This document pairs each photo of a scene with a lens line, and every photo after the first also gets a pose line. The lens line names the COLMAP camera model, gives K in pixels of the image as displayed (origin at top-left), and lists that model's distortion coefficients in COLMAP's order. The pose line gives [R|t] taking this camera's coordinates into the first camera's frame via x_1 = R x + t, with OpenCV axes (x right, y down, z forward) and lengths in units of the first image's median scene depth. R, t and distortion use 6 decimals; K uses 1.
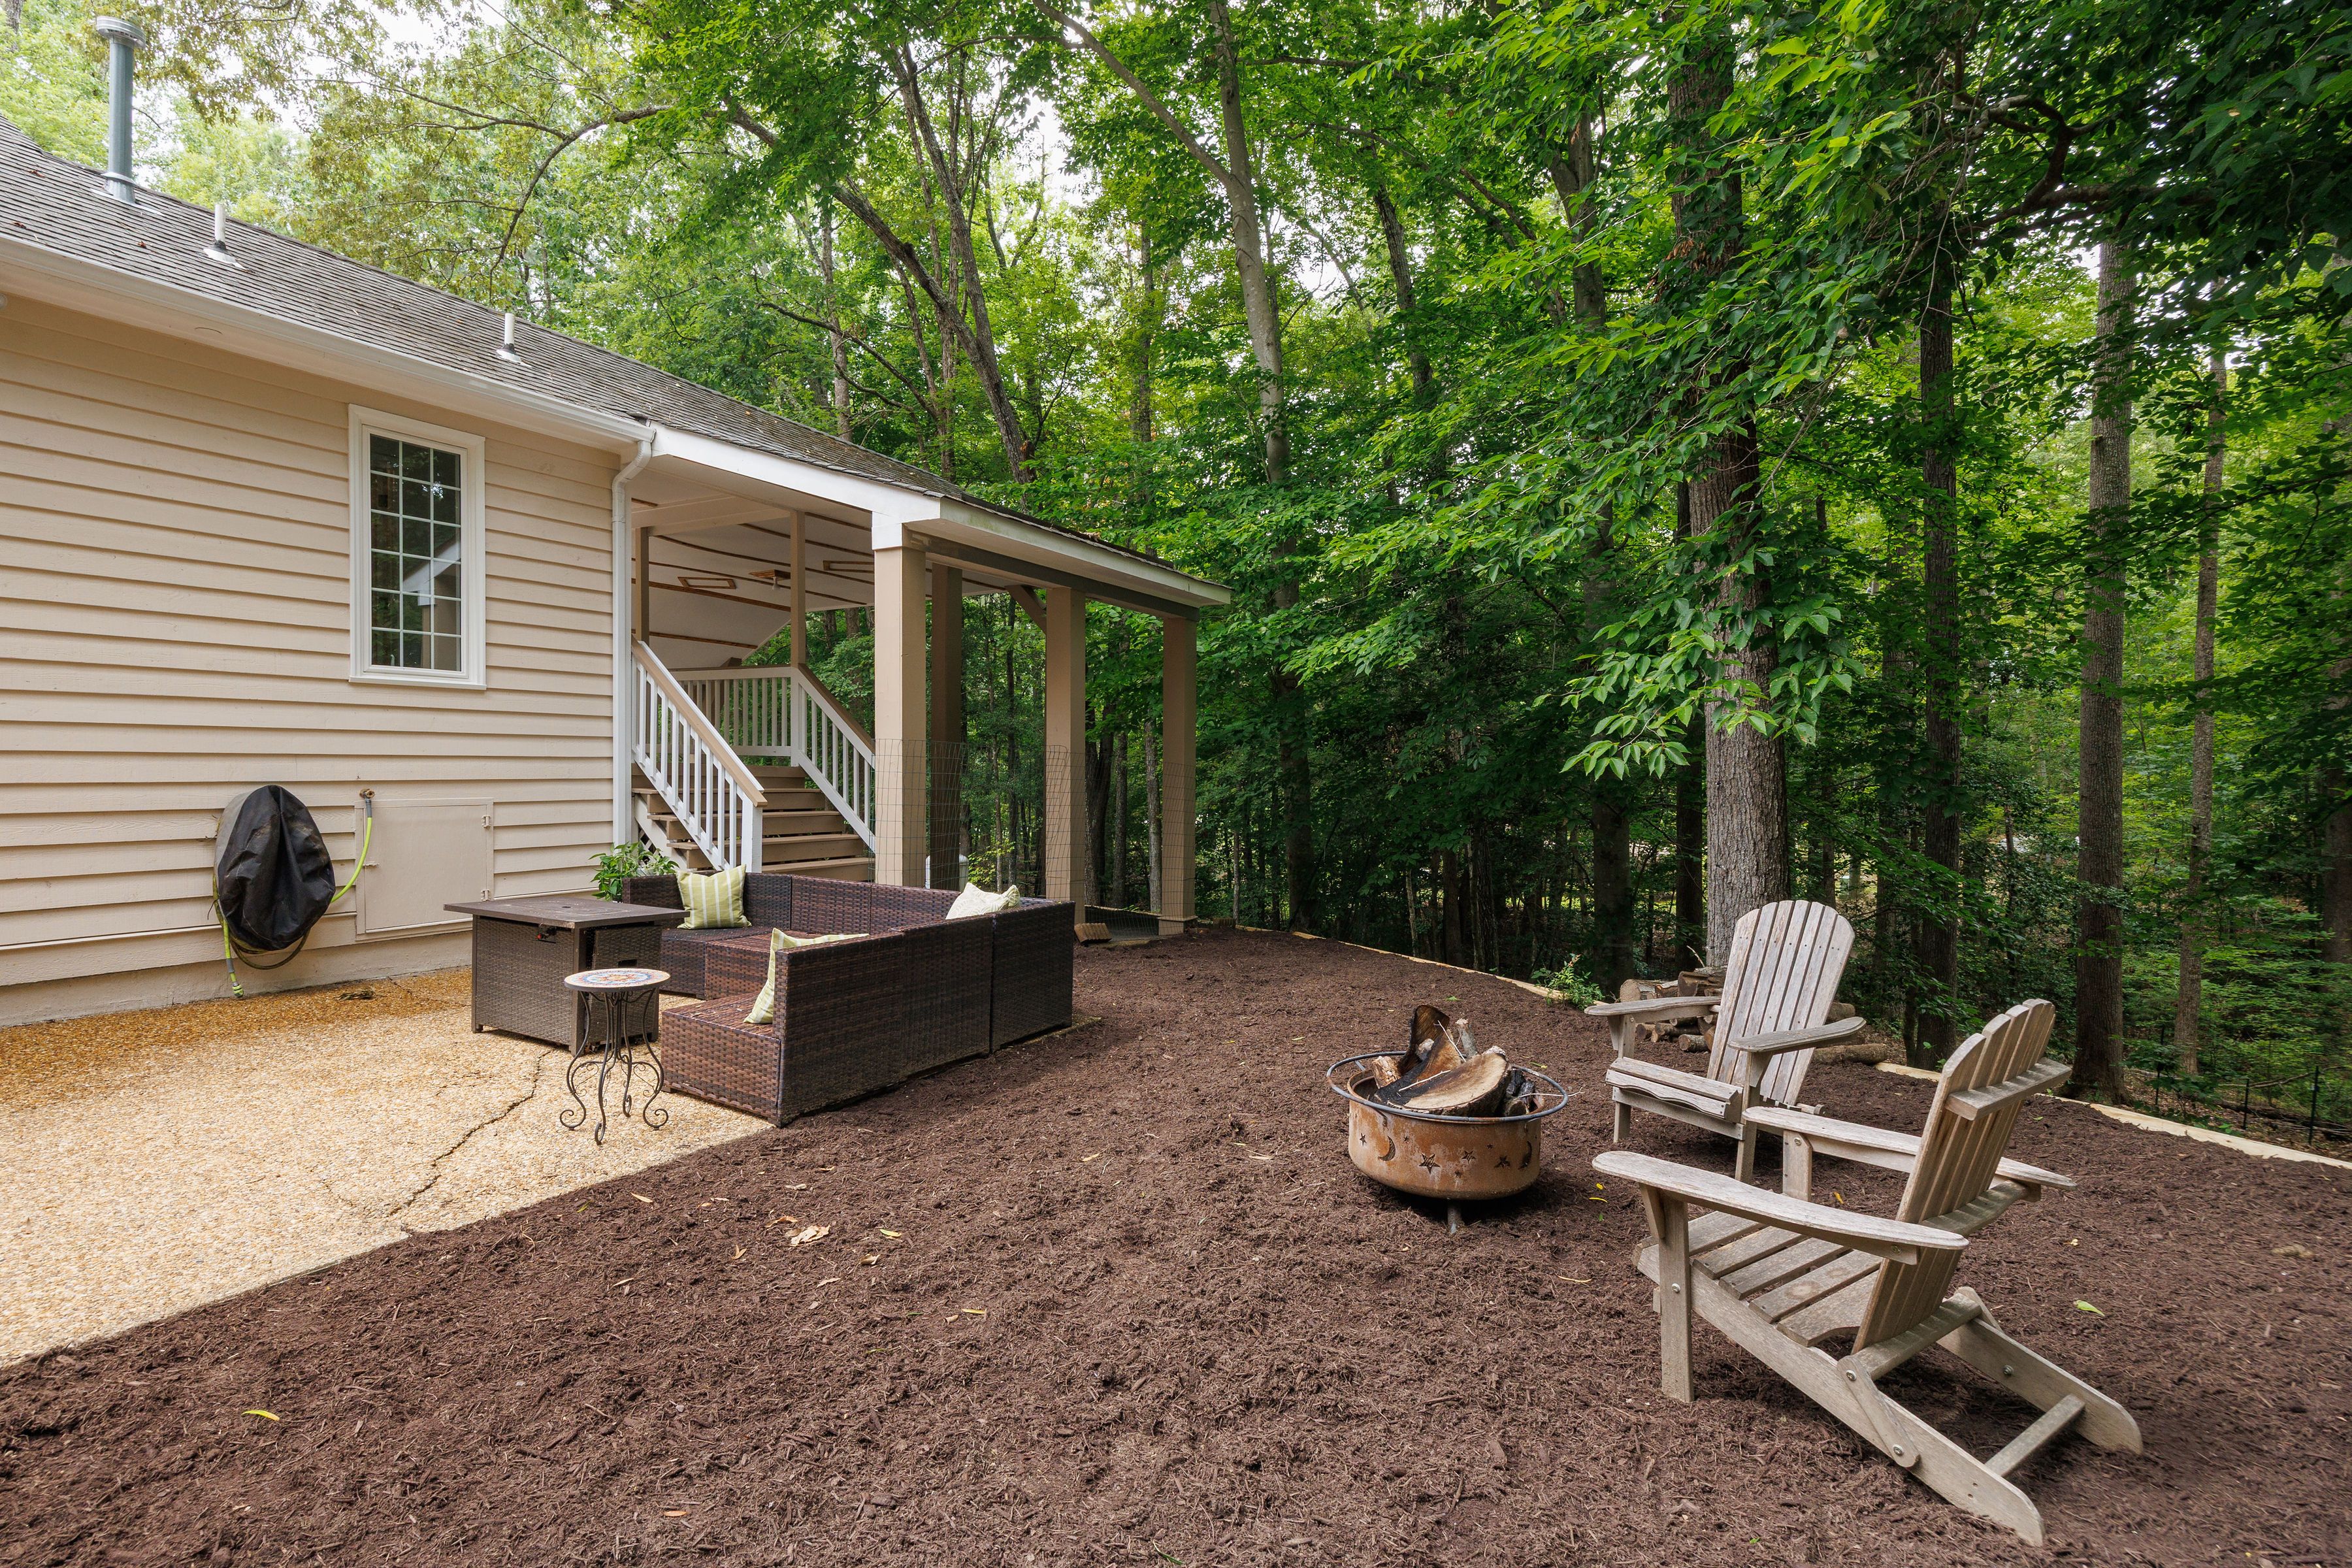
lens RADIAL K [[1126.5, 0, 1110.8], [0, 1126.5, 785.9], [0, 0, 1]] dist [-0.003560, -0.001019]
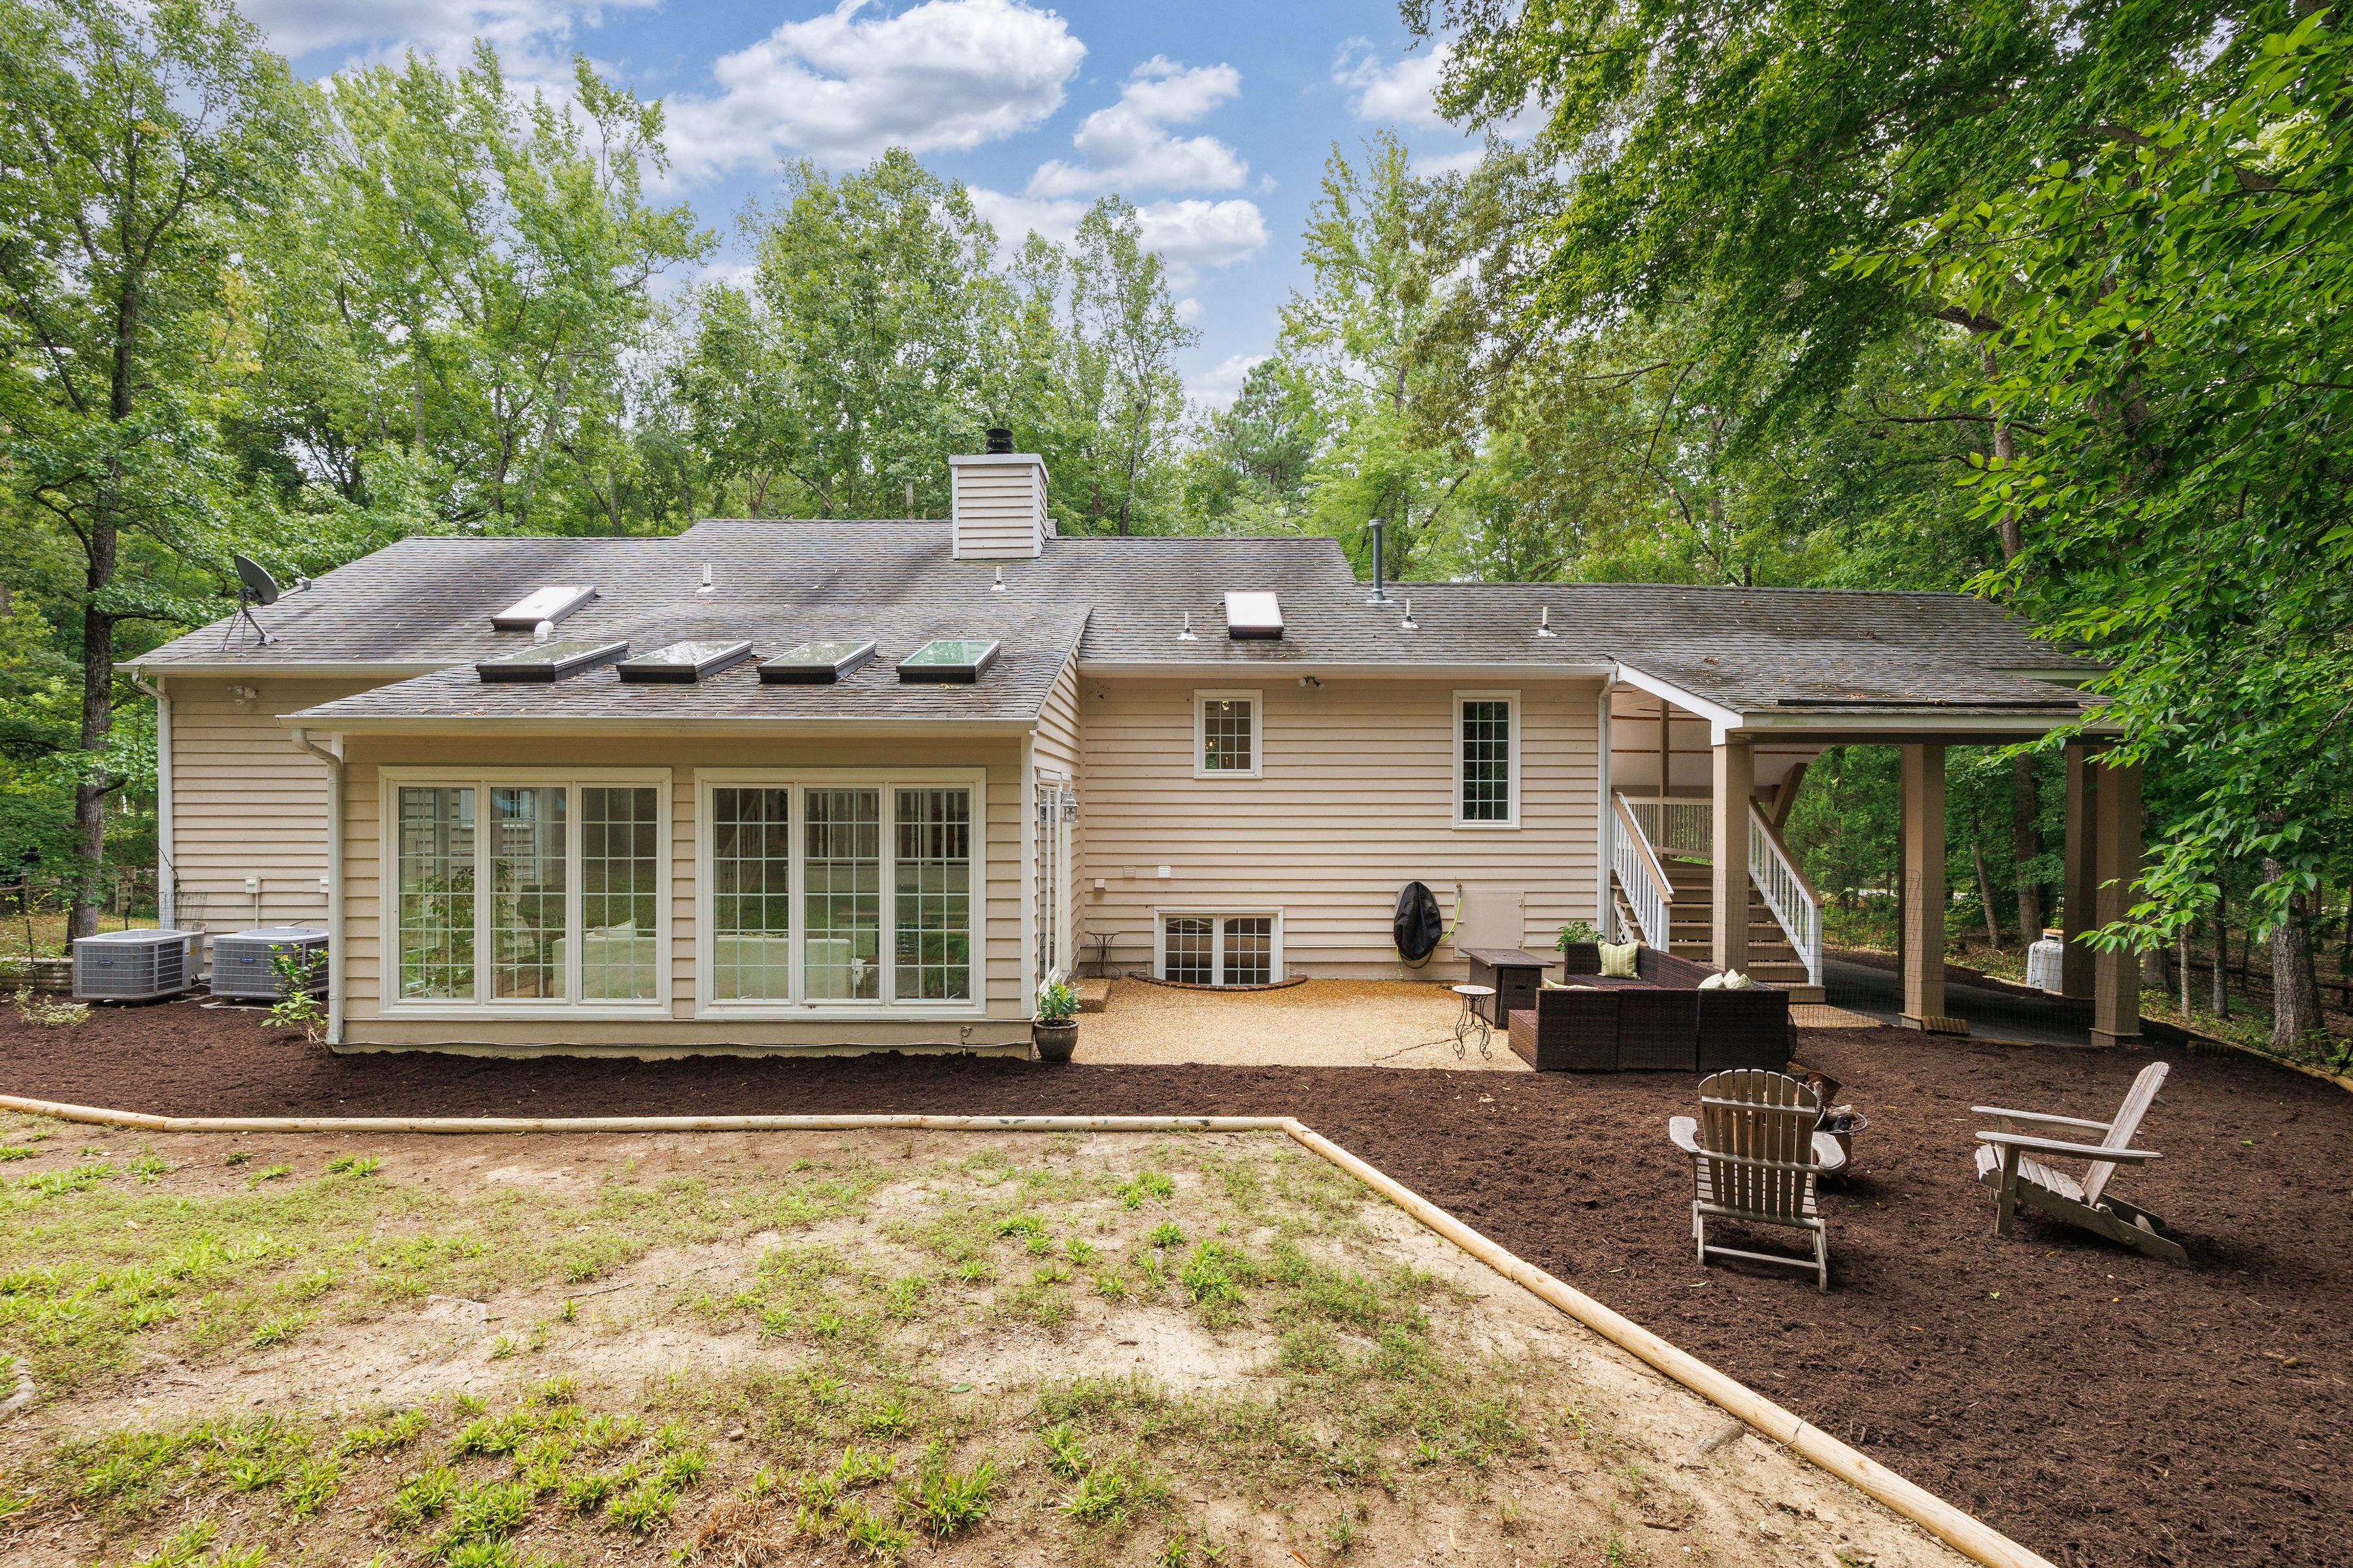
lens RADIAL K [[942.6, 0, 1180.3], [0, 942.6, 806.7], [0, 0, 1]] dist [0.000928, 0.000071]
pose [[0.527592, -0.019173, -0.849281, 0.508248], [-0.012495, 0.999462, -0.030326, -0.078607], [0.849406, 0.026612, 0.527069, -0.304110]]
